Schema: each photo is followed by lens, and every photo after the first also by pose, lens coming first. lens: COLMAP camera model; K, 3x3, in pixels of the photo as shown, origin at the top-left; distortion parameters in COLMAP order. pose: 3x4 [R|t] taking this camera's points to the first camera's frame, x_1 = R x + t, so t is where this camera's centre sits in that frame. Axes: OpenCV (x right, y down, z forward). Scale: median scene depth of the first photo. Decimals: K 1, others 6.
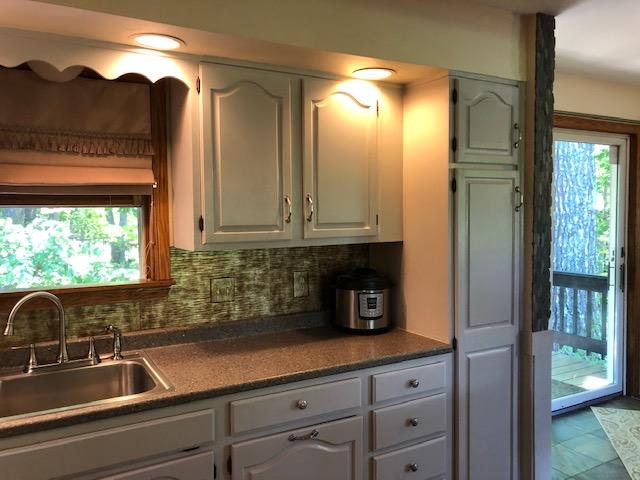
lens RADIAL K [[522.8, 0, 317.7], [0, 522.8, 237.1], [0, 0, 1]] dist [0.016986, 0.000638]
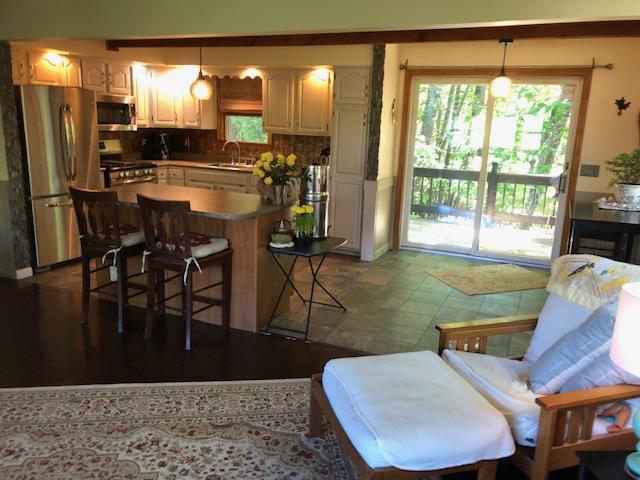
lens RADIAL K [[522.8, 0, 319.2], [0, 522.8, 240.2], [0, 0, 1]] dist [0.016986, 0.000638]
pose [[0.600104, 0.210709, -0.771671, 2.159562], [-0.085504, 0.976053, 0.200023, -0.001461], [0.795339, -0.054053, 0.603750, -0.562203]]
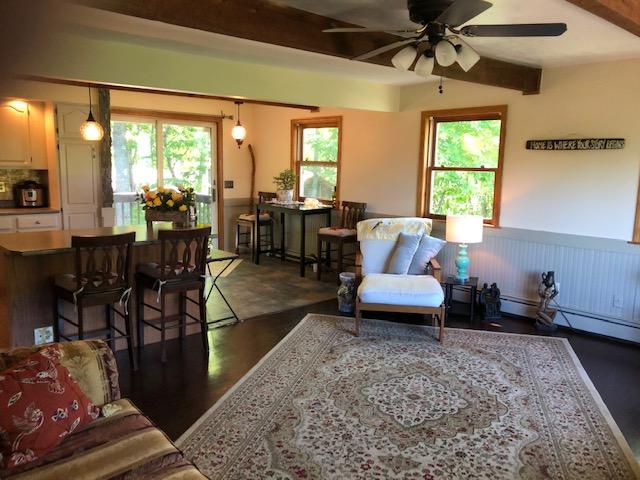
lens RADIAL K [[522.8, 0, 320.1], [0, 522.8, 242.7], [0, 0, 1]] dist [0.016986, 0.000638]
pose [[0.974021, 0.000249, 0.226456, 0.875927], [-0.024871, 0.994068, 0.105882, 0.059730], [-0.225087, -0.108763, 0.968249, -1.710318]]
